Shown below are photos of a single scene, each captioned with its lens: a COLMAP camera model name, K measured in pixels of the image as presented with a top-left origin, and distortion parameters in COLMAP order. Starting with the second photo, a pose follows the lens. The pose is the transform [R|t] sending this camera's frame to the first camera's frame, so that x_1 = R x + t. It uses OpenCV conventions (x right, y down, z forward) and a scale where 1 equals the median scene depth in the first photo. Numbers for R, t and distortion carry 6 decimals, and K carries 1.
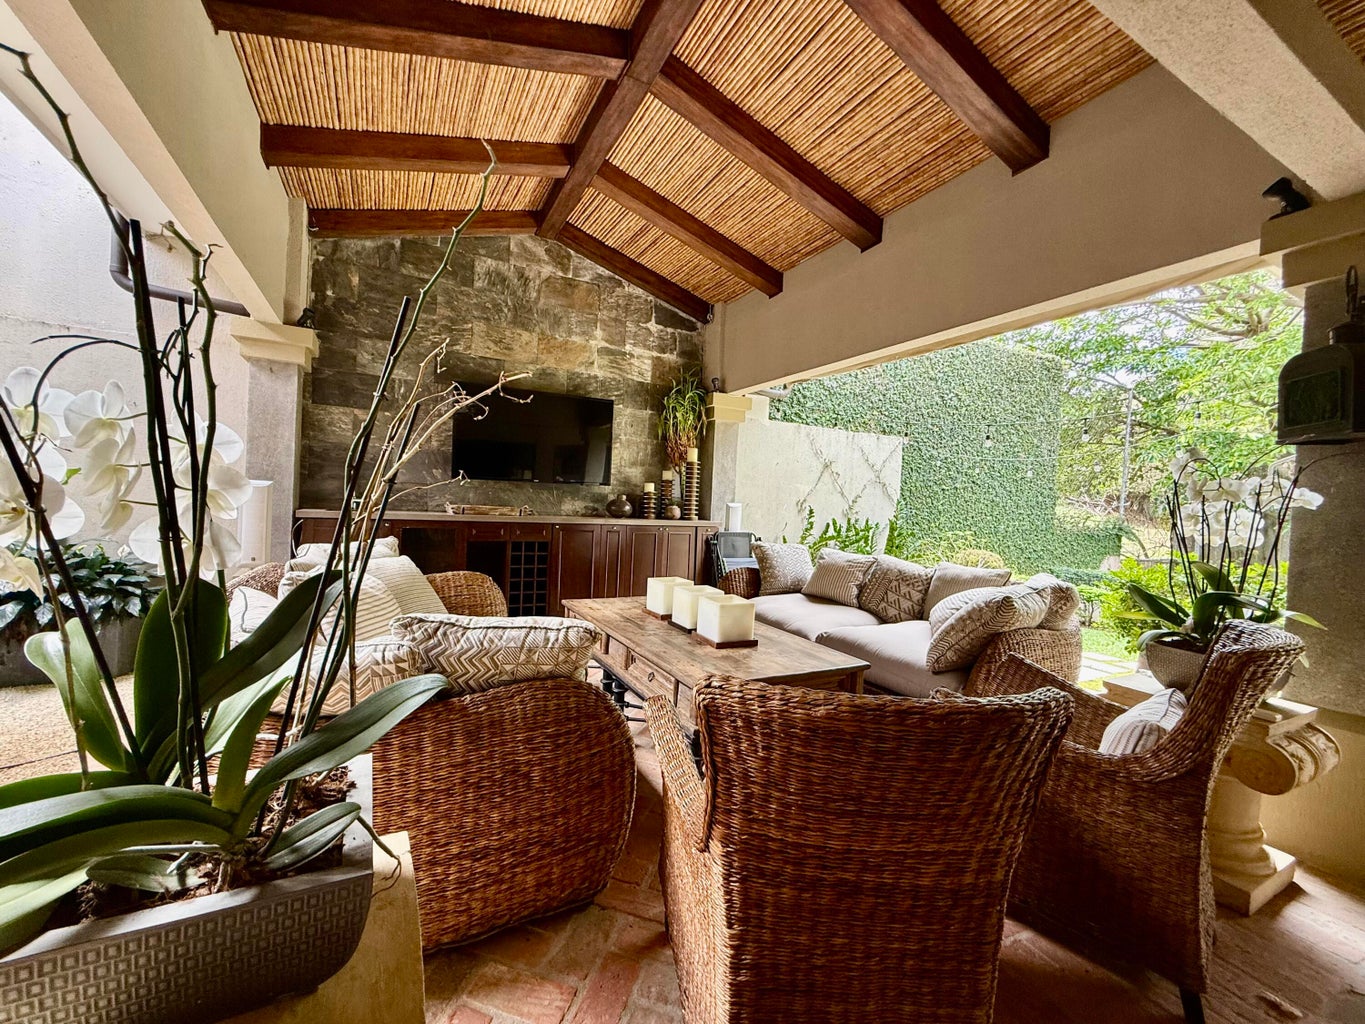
lens RADIAL K [[544.6, 0, 677.4], [0, 544.6, 512.2], [0, 0, 1]] dist [-0.000073, 0.000067]
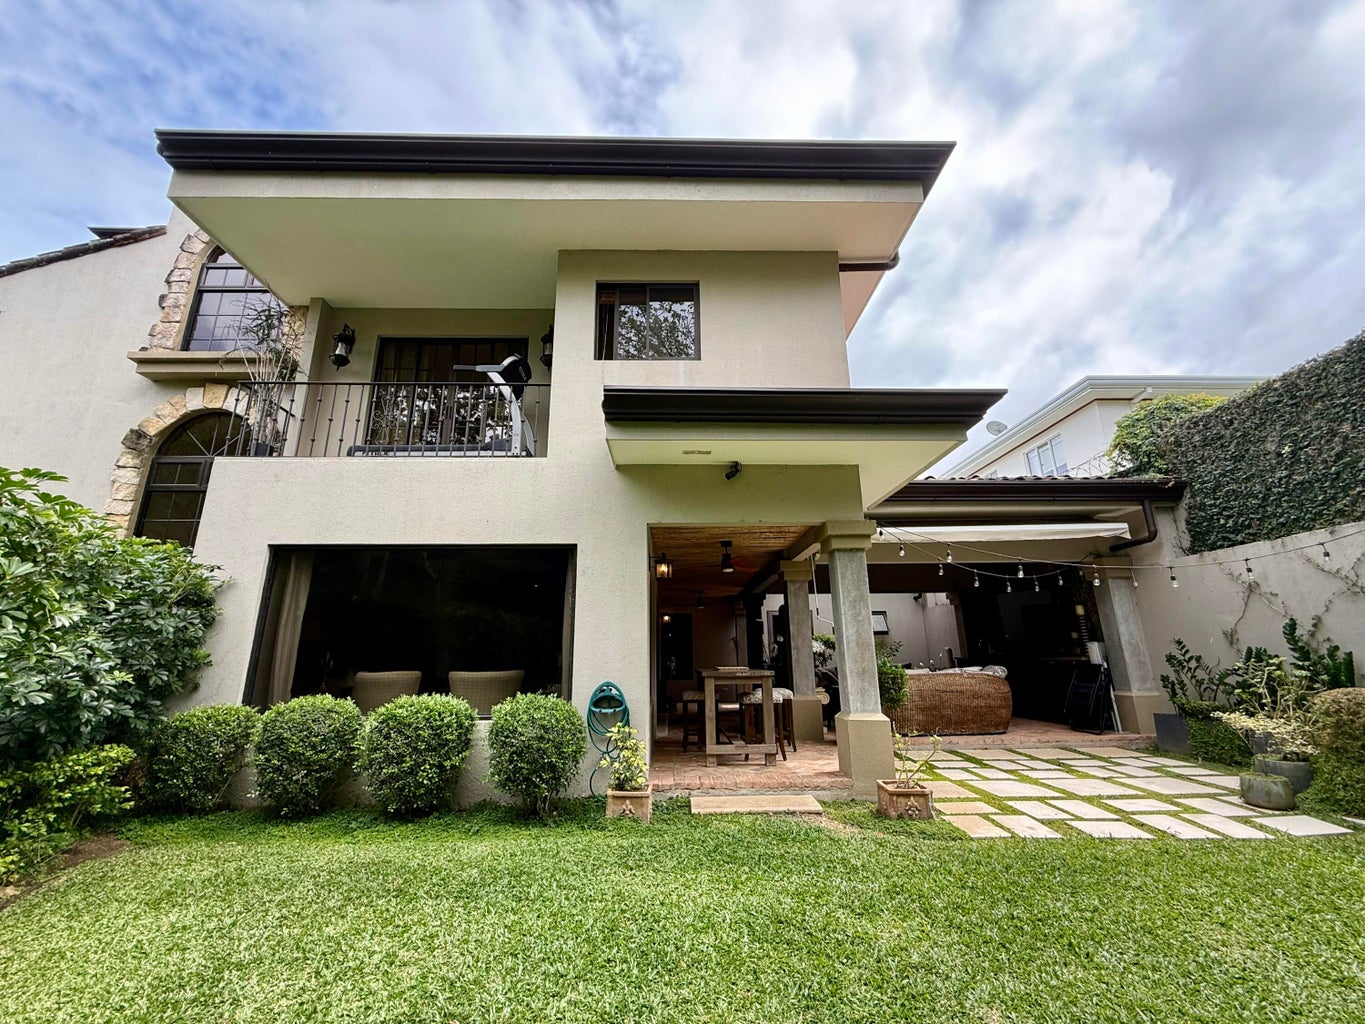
lens RADIAL K [[544.6, 0, 677.4], [0, 544.6, 512.2], [0, 0, 1]] dist [-0.000073, 0.000067]
pose [[-0.443682, -0.270921, -0.854253, 1.849511], [-0.025072, 0.956591, -0.290355, 0.094360], [0.895834, -0.107407, -0.431214, 0.724025]]
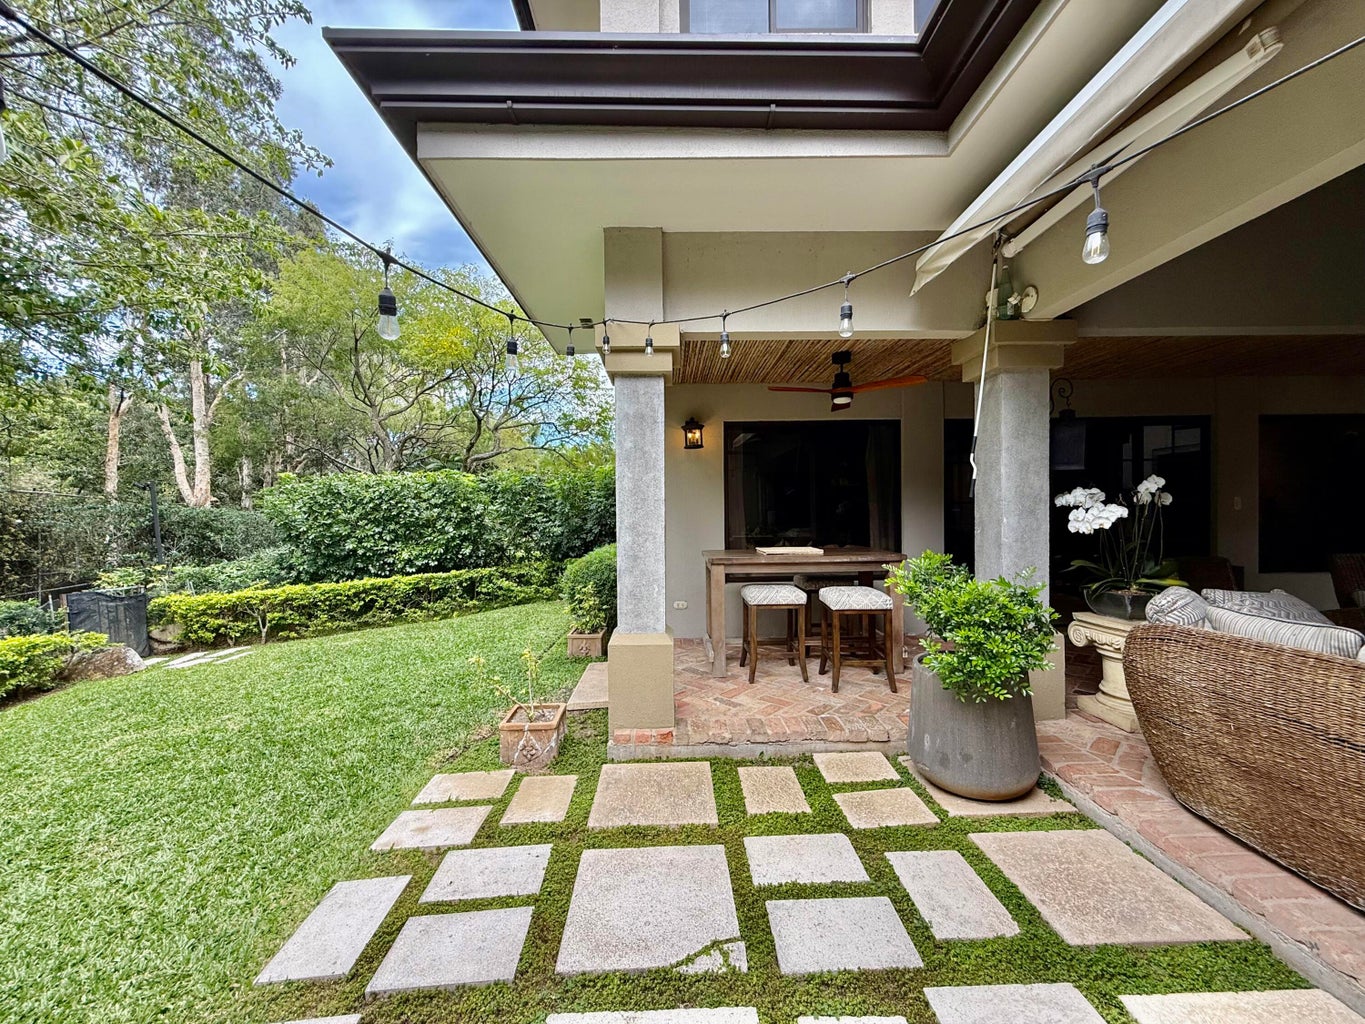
lens RADIAL K [[544.6, 0, 677.4], [0, 544.6, 512.2], [0, 0, 1]] dist [-0.000073, 0.000067]
pose [[-0.895653, -0.037222, 0.443193, 0.523759], [-0.021307, 0.998939, 0.040836, -0.013332], [-0.444242, 0.027132, -0.895496, 1.094327]]
